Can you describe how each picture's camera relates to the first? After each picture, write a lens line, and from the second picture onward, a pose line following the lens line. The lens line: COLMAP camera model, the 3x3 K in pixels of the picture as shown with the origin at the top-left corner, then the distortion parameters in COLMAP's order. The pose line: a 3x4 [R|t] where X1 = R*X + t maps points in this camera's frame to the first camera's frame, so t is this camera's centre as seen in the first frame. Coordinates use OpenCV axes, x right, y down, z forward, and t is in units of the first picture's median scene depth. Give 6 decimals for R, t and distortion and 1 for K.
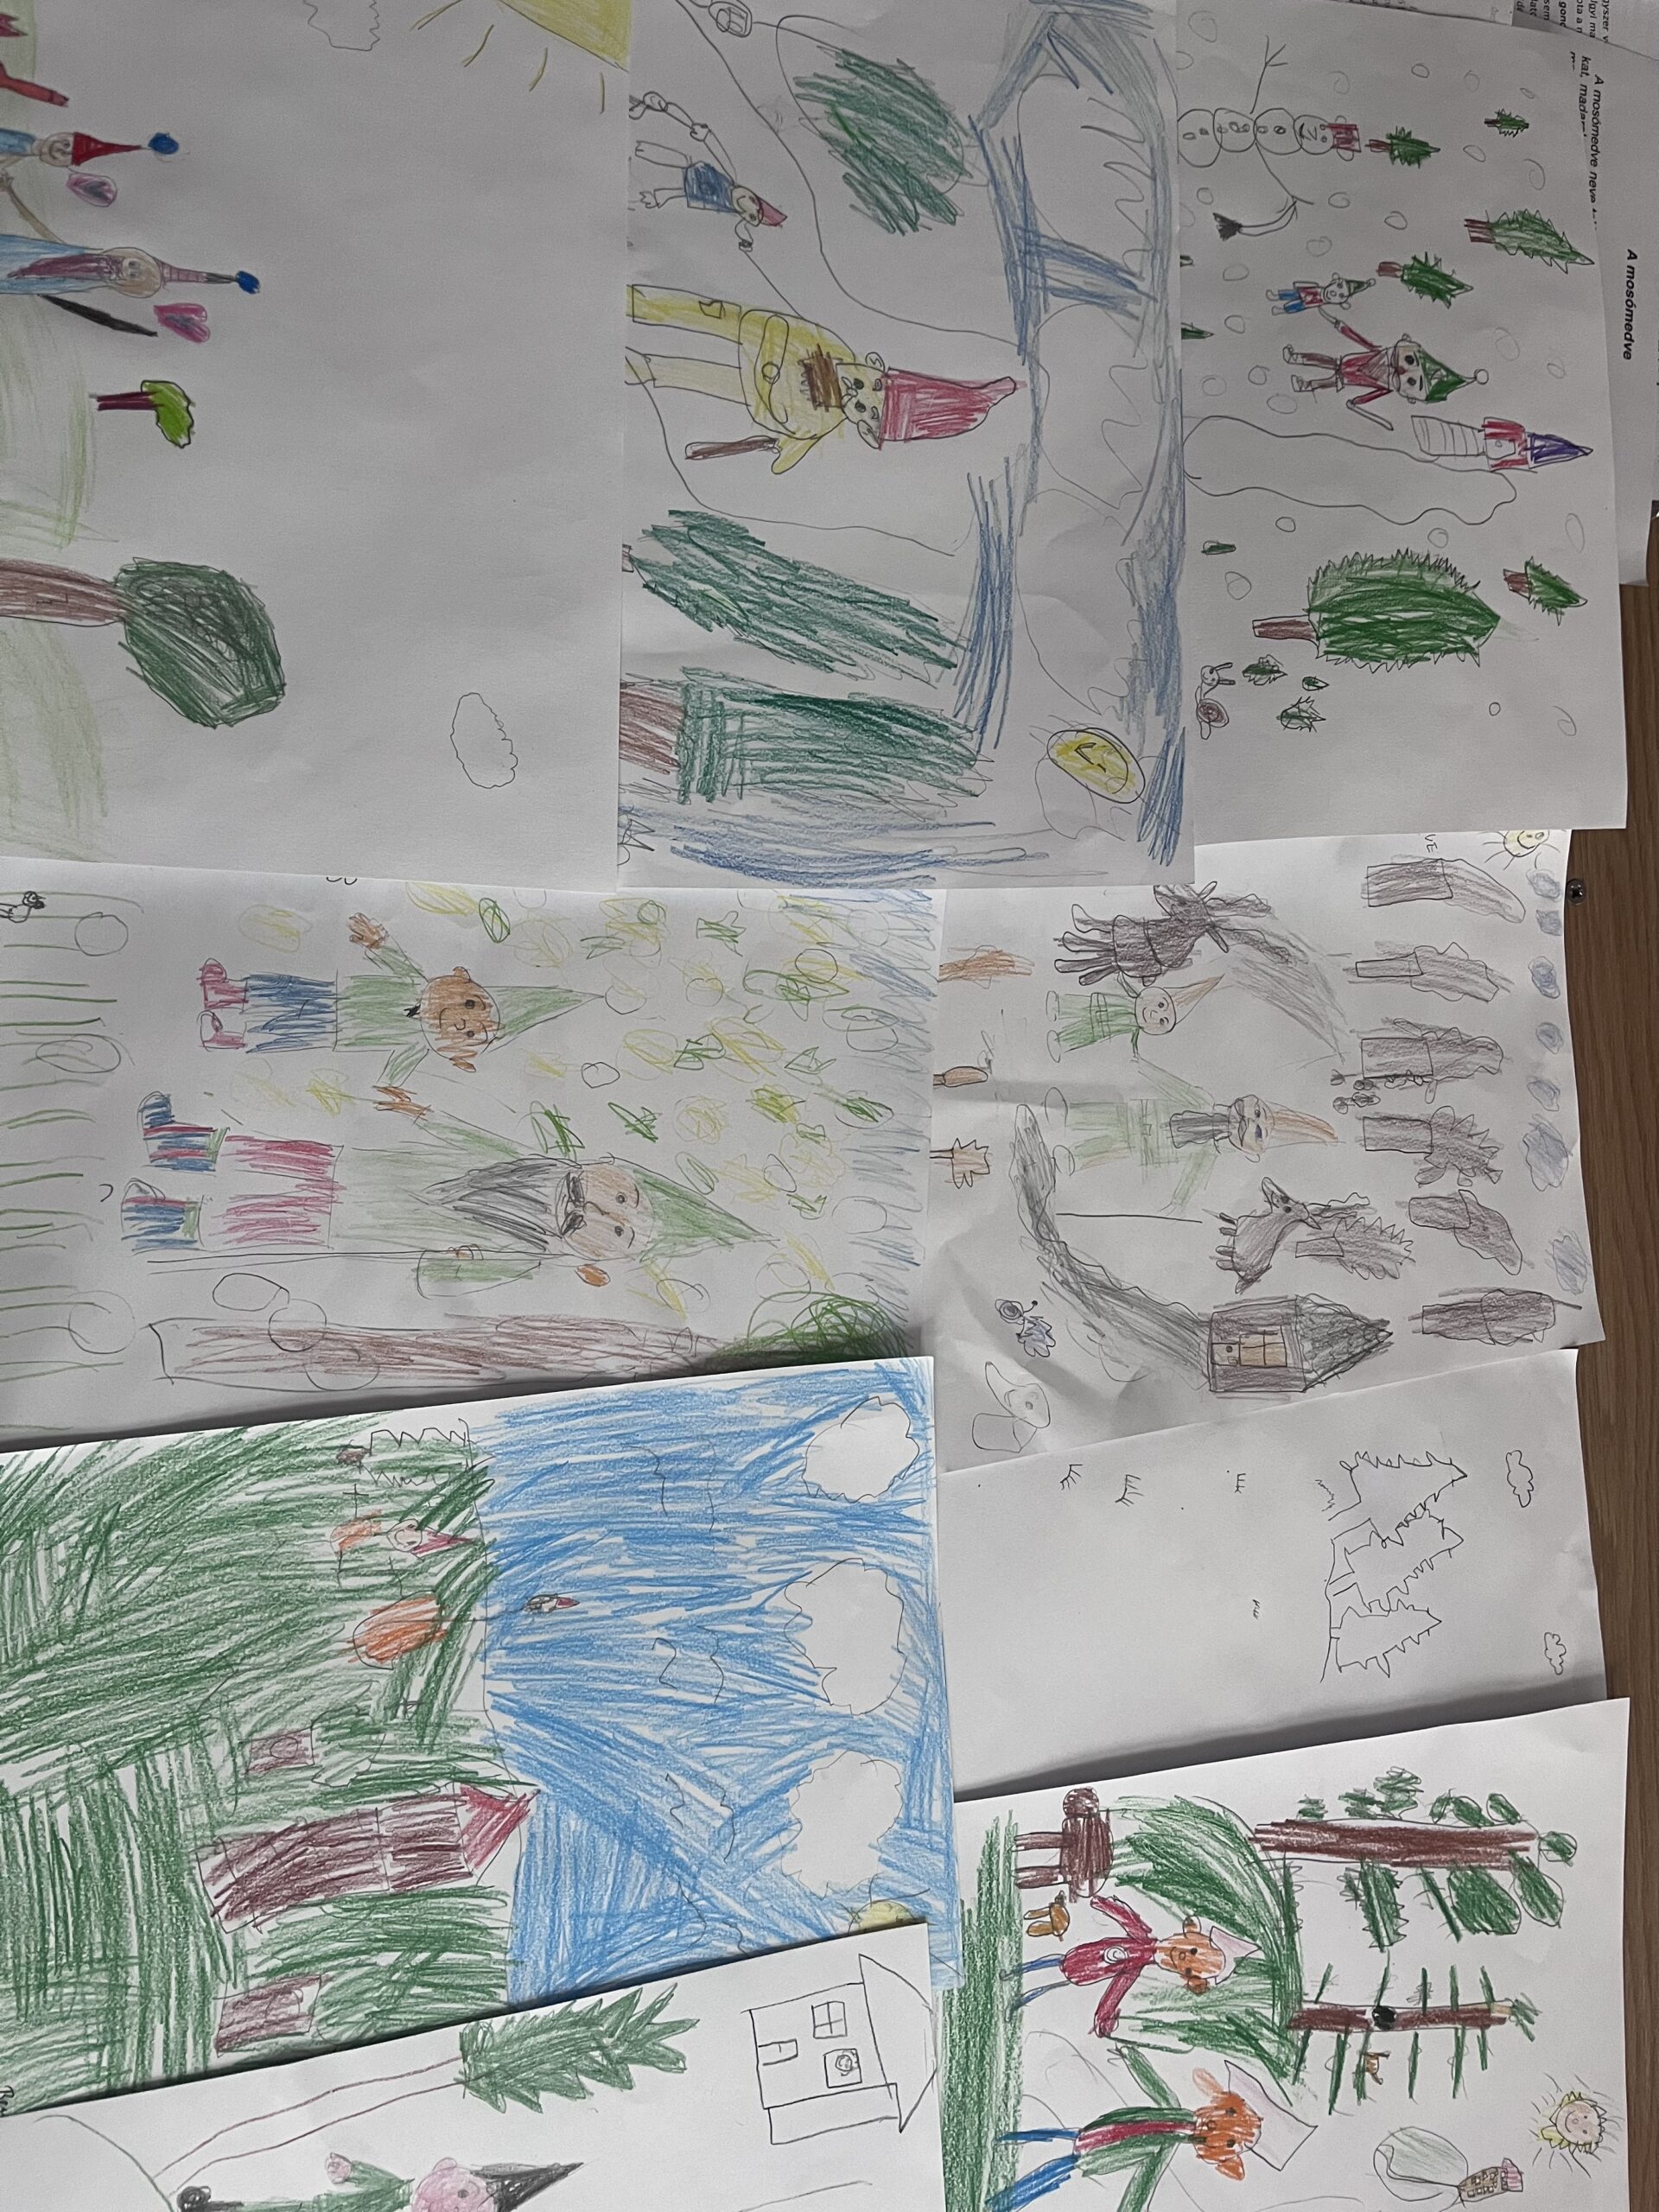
lens RADIAL K [[1603.2, 0, 829.5], [0, 1603.2, 1106.0], [0, 0, 1]] dist [0.040790, -0.085493]
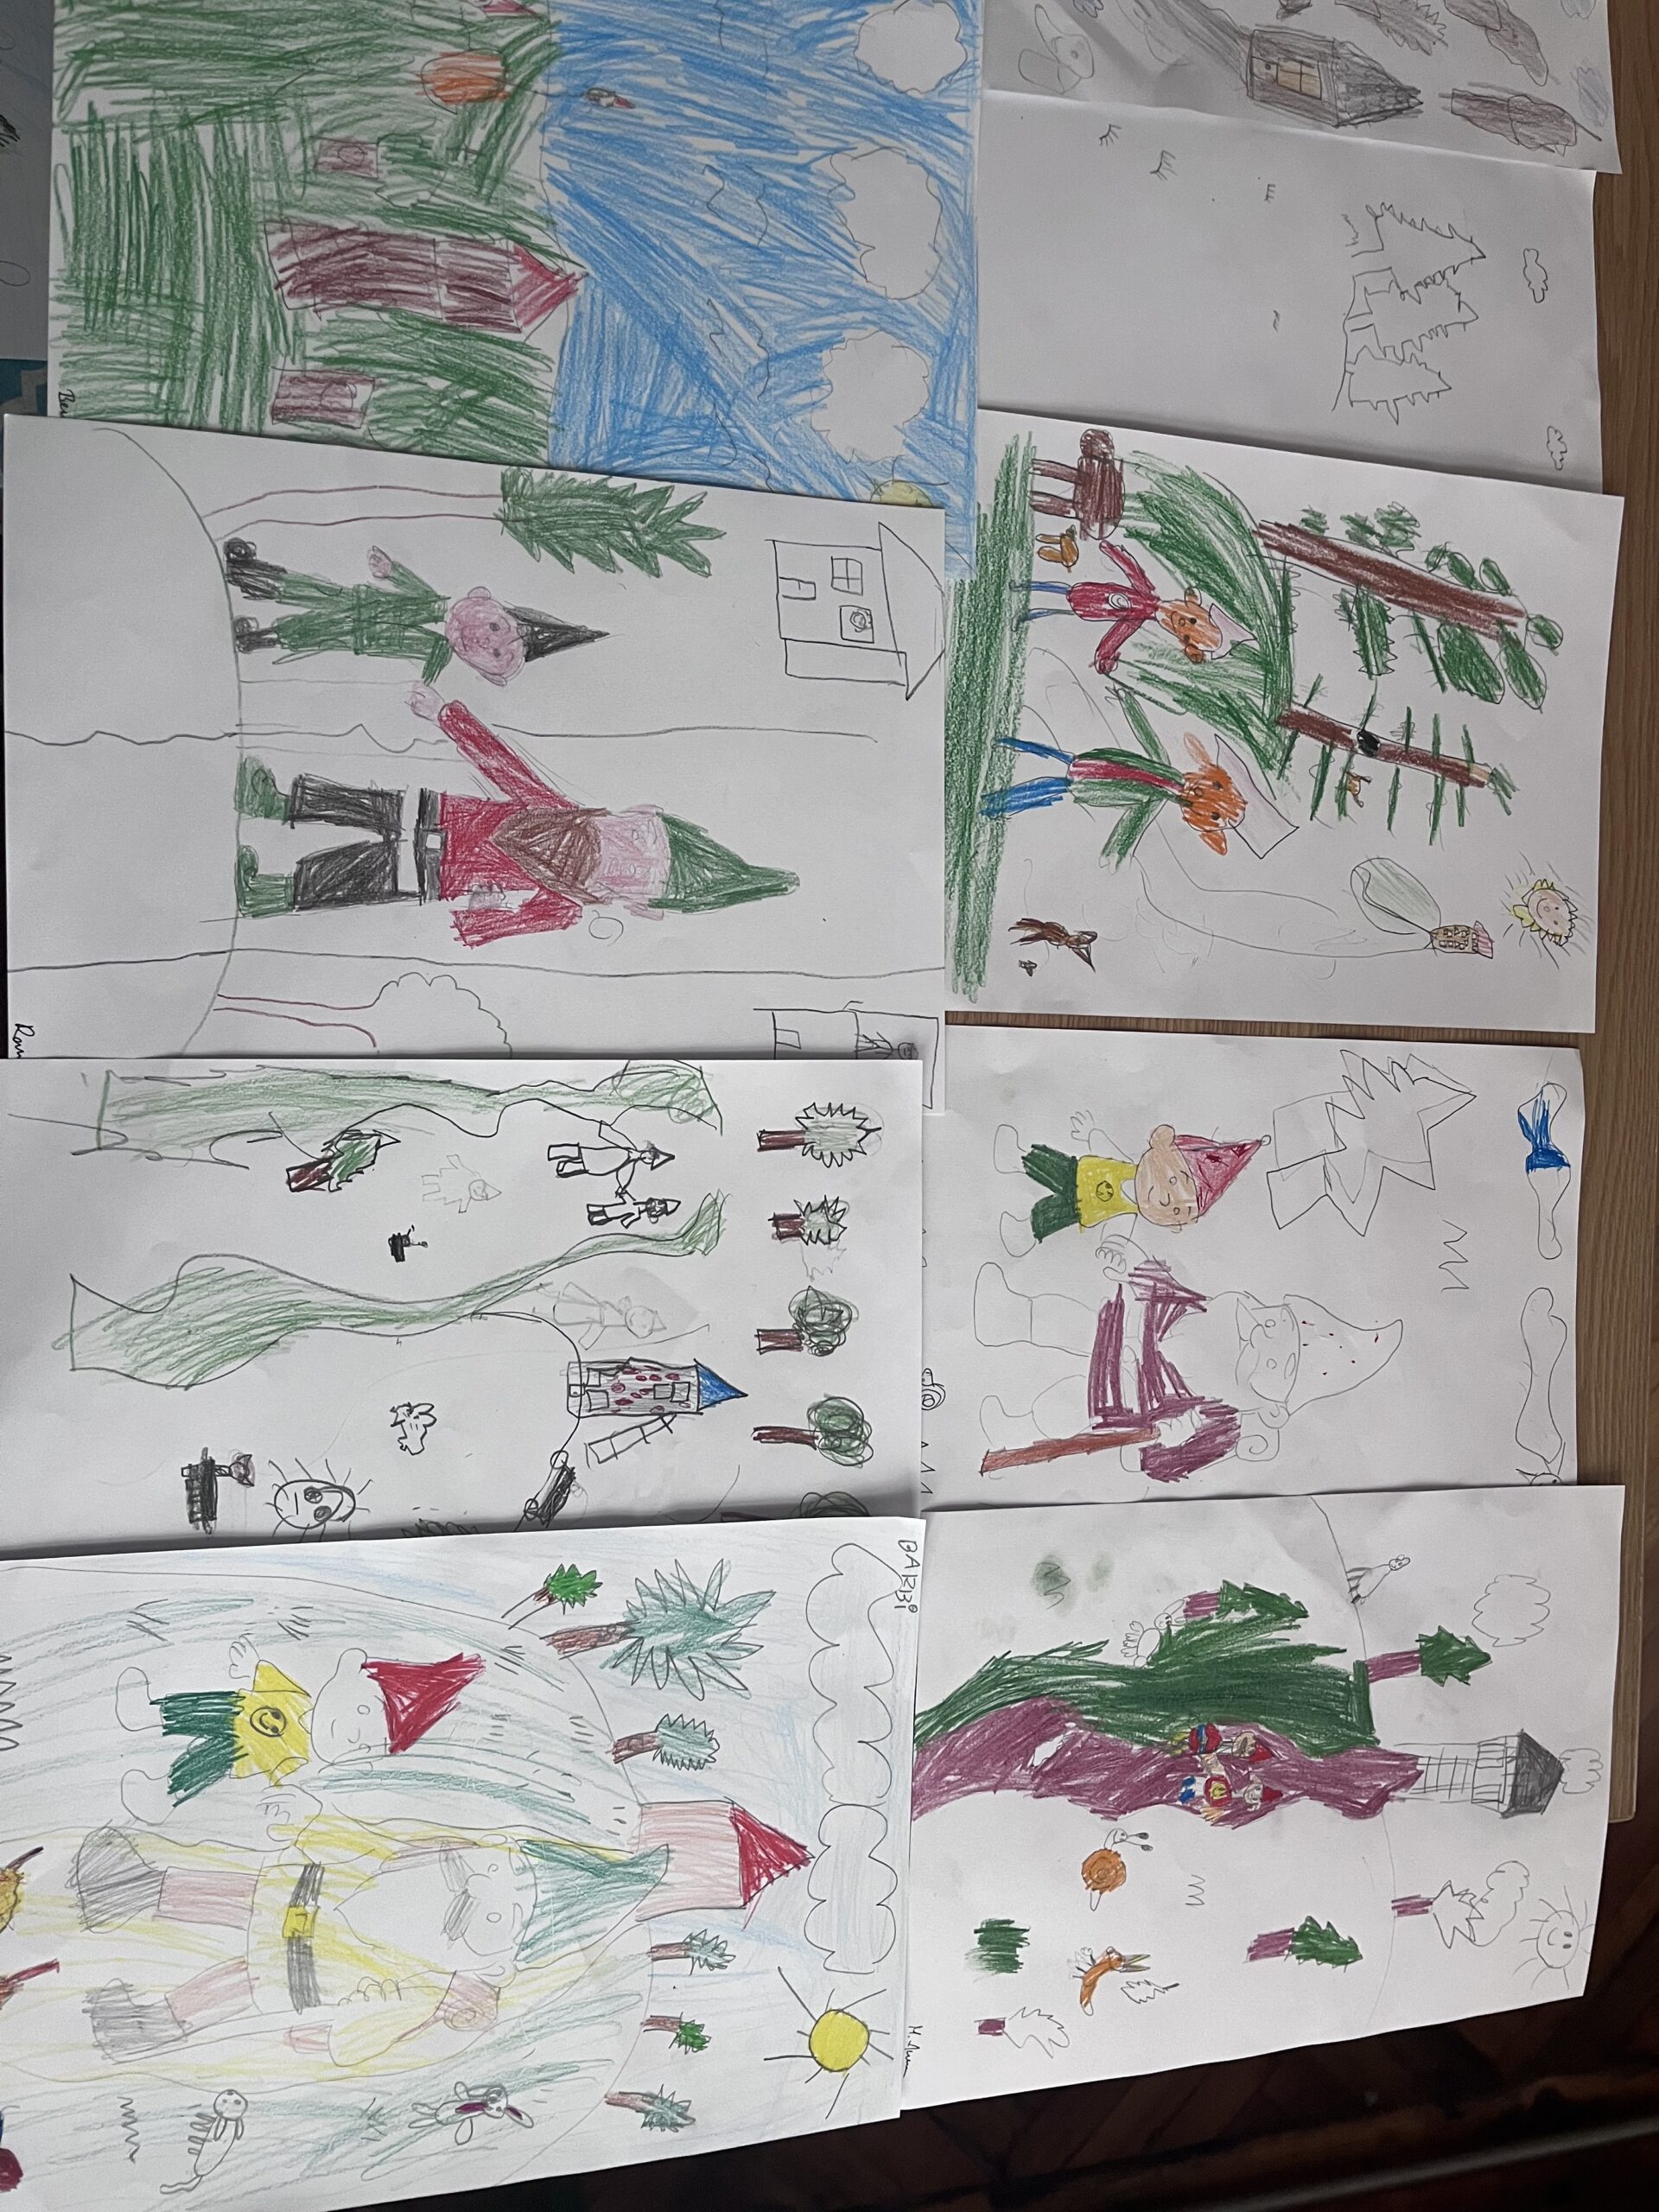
lens RADIAL K [[1603.2, 0, 829.5], [0, 1603.2, 1106.0], [0, 0, 1]] dist [0.040790, -0.085493]
pose [[0.998033, 0.062572, 0.003953, 0.005672], [-0.062693, 0.996675, 0.052036, 0.848204], [-0.000684, -0.052182, 0.998637, -0.068406]]
